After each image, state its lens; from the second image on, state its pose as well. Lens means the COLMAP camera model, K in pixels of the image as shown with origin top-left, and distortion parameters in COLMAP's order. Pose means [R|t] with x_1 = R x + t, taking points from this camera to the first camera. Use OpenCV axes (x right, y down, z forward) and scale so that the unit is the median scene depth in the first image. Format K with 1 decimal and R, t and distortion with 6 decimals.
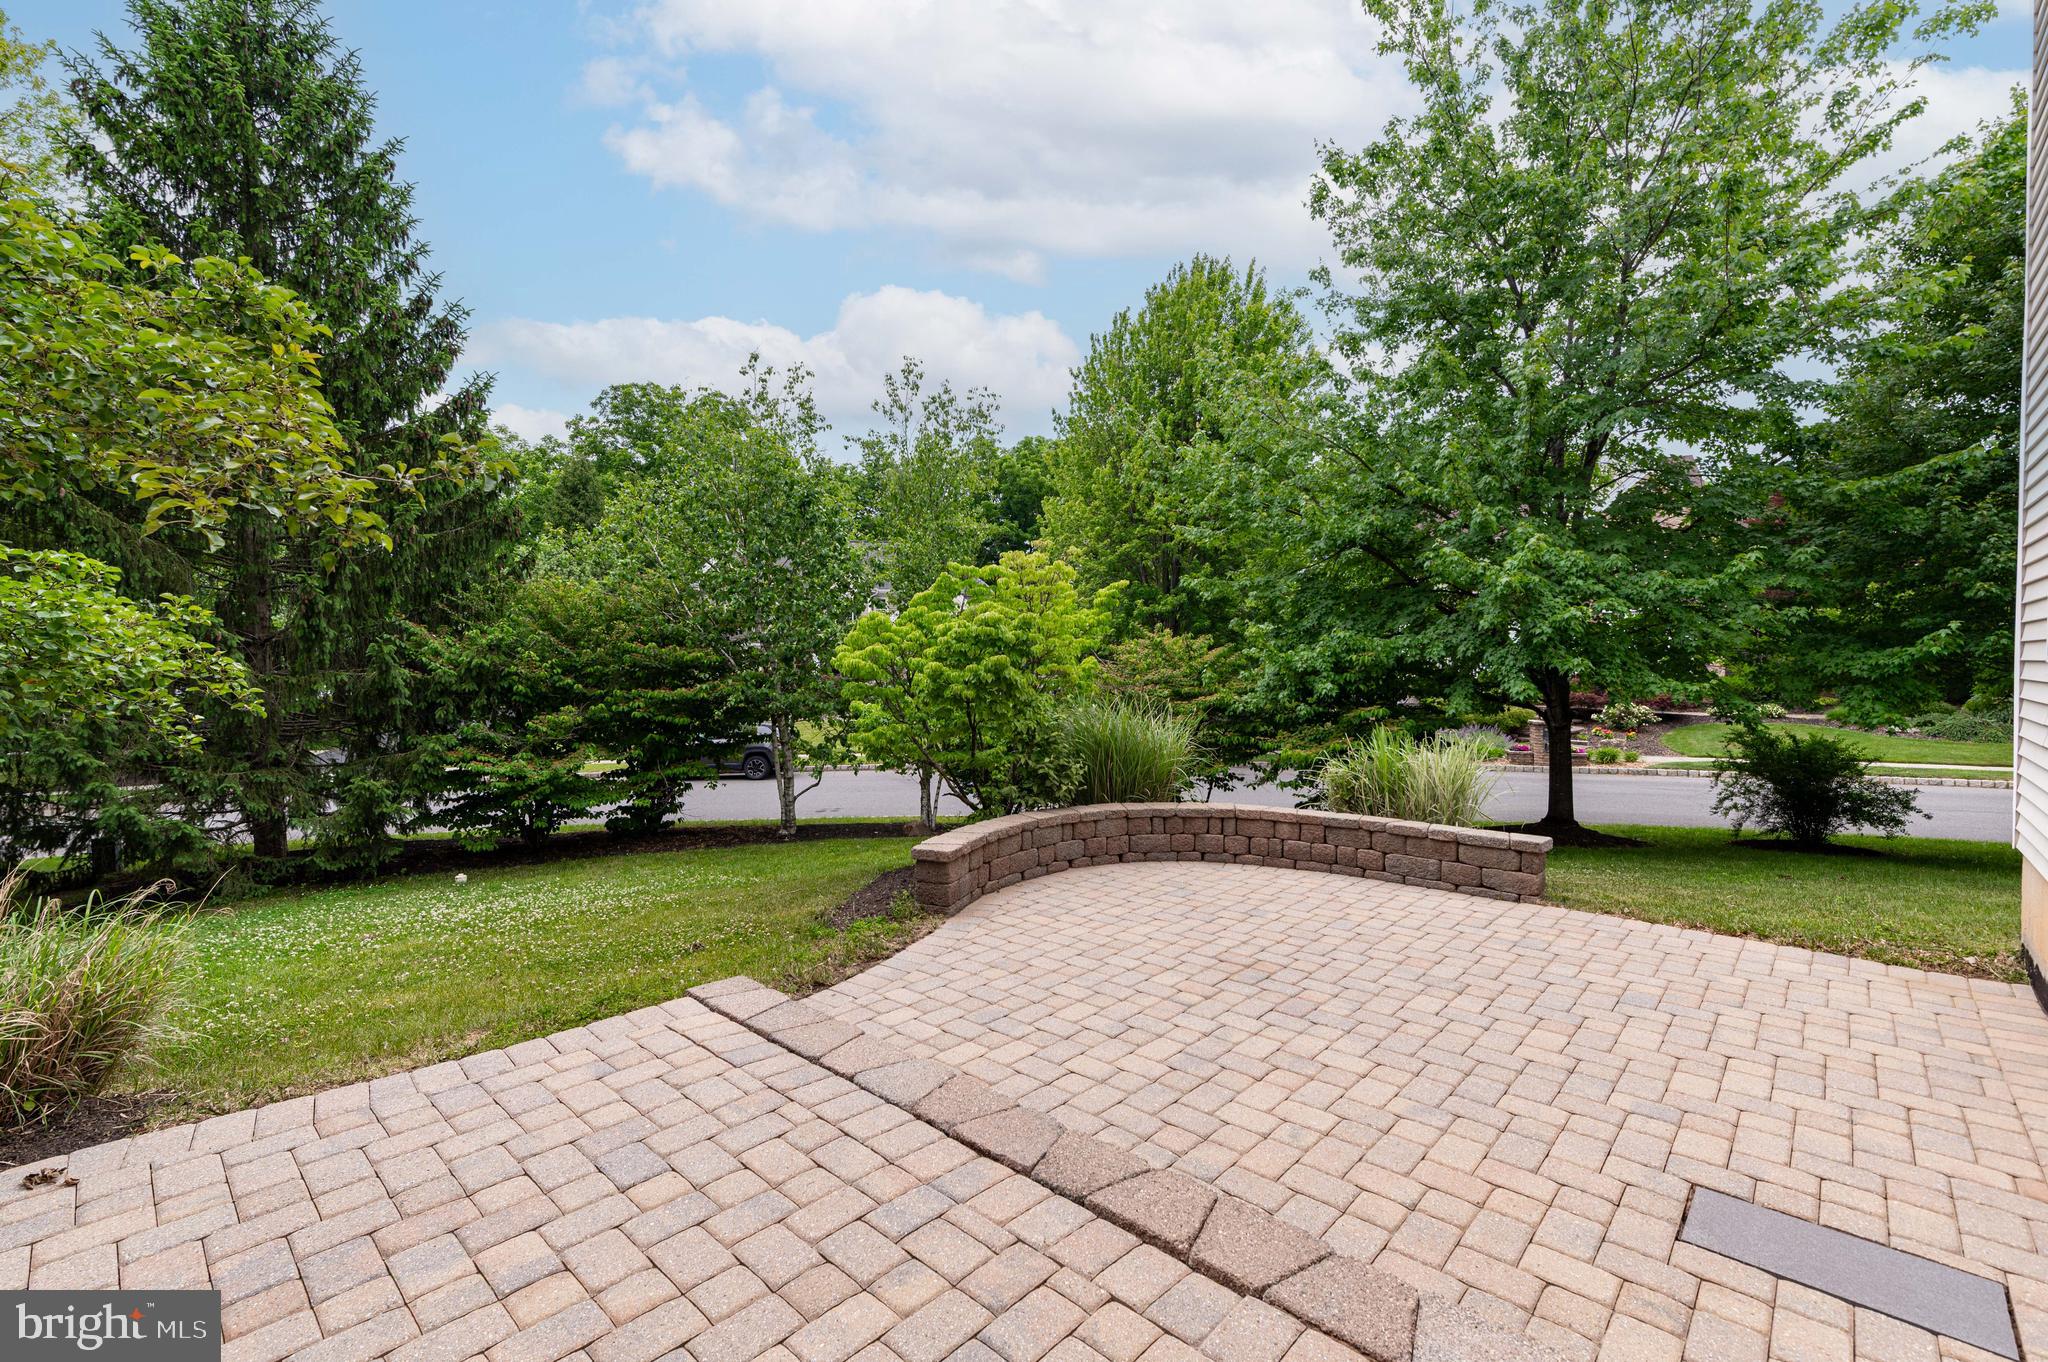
lens RADIAL K [[908.3, 0, 1011.5], [0, 908.3, 677.1], [0, 0, 1]] dist [-0.003341, -0.000109]
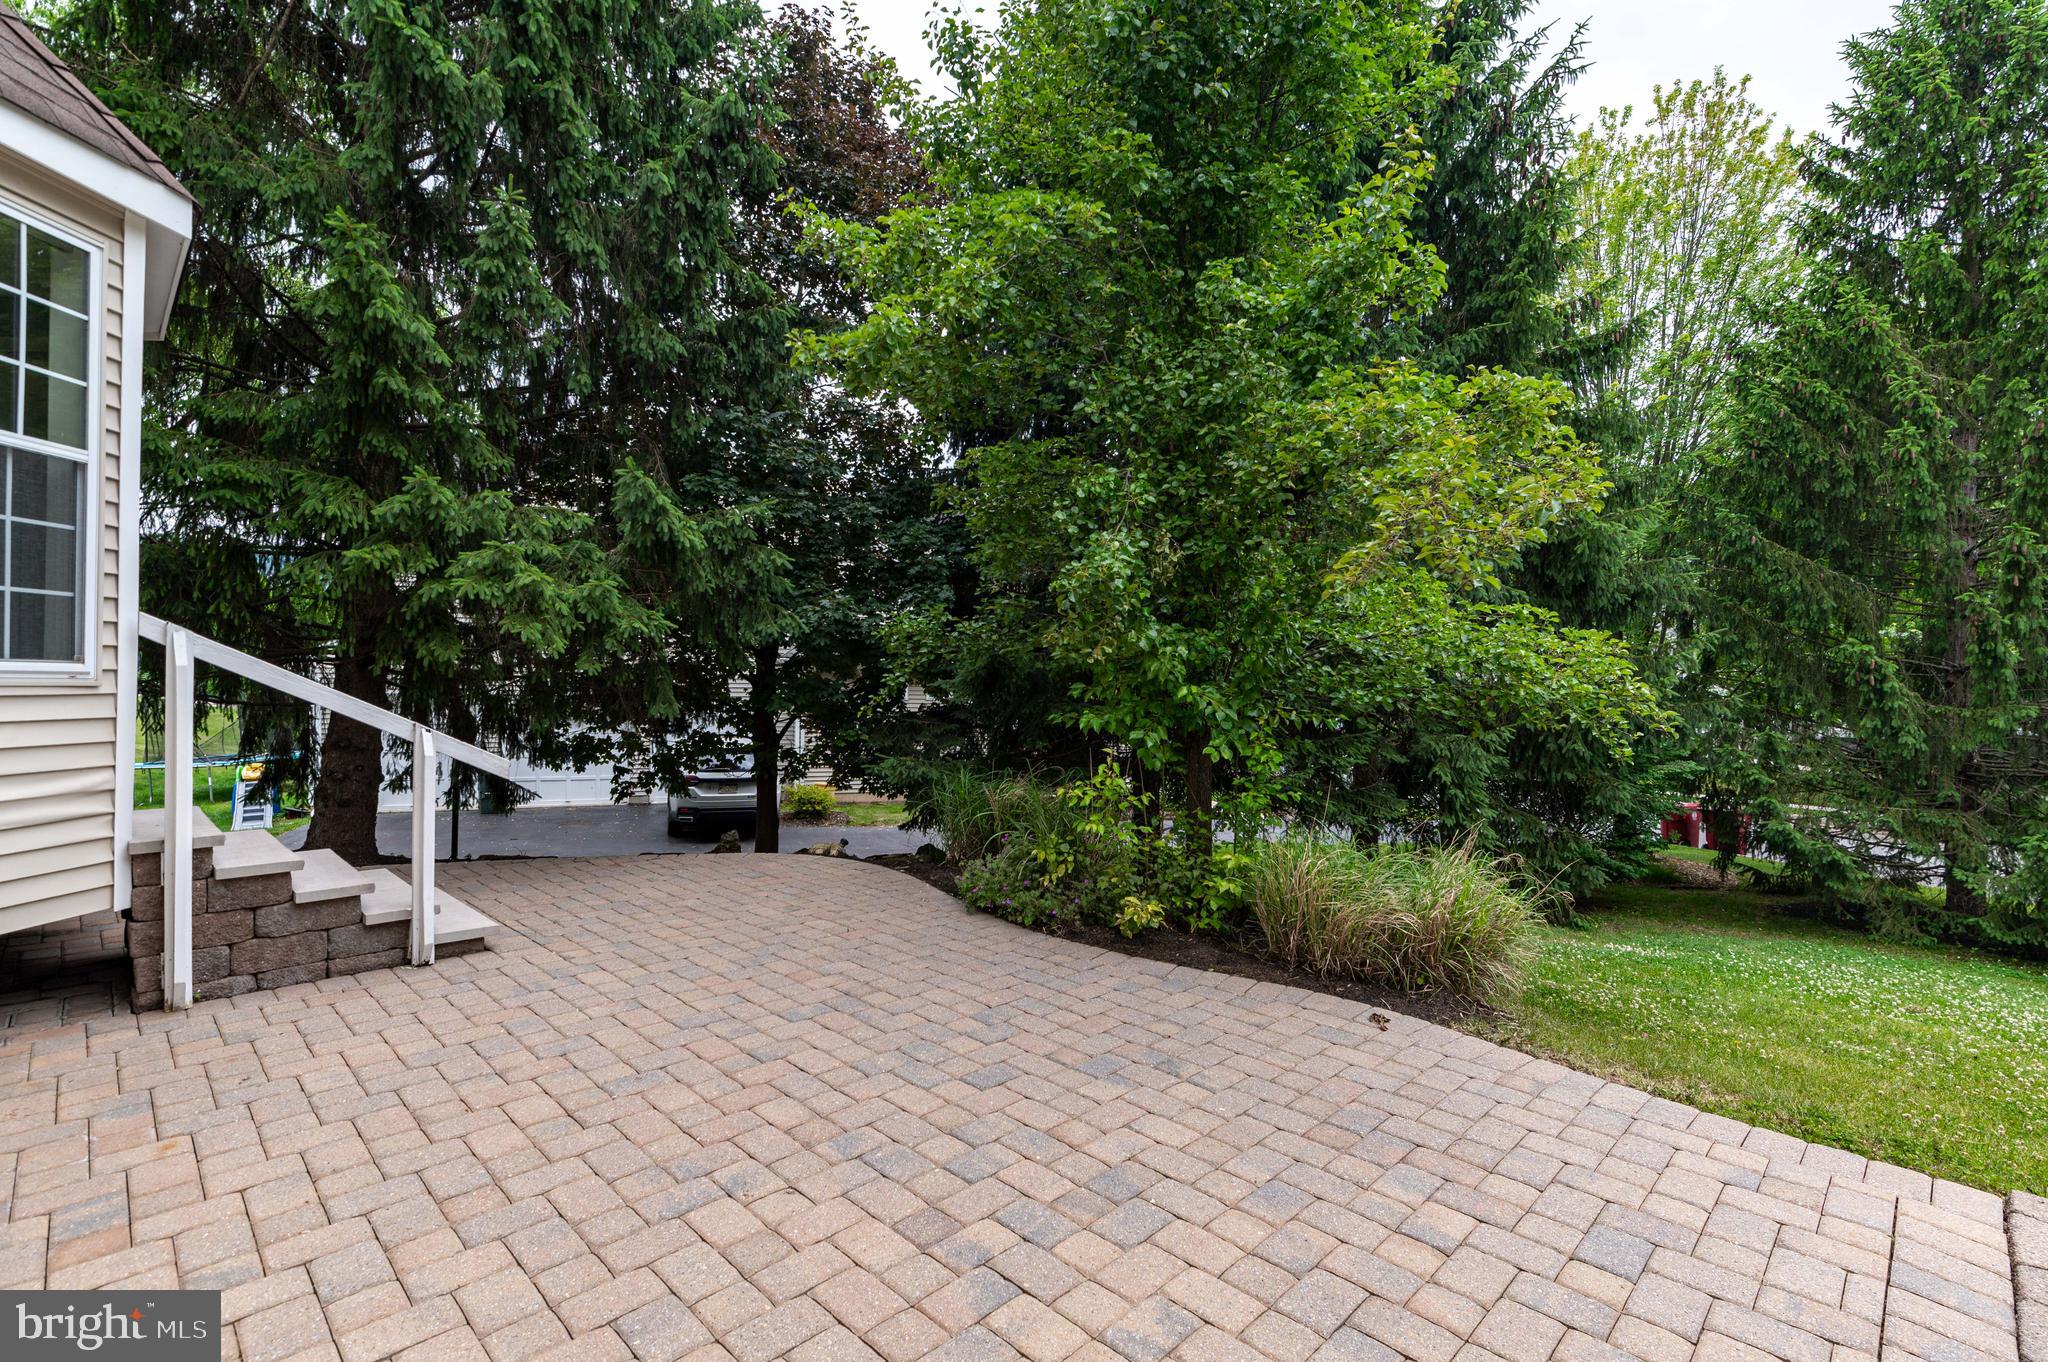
lens RADIAL K [[908.3, 0, 1012.1], [0, 908.3, 675.6], [0, 0, 1]] dist [-0.003341, -0.000109]
pose [[-0.038523, 0.002166, -0.999255, 0.404168], [-0.035213, 0.999374, 0.003524, -0.010469], [0.998637, 0.035322, -0.038423, 0.341737]]
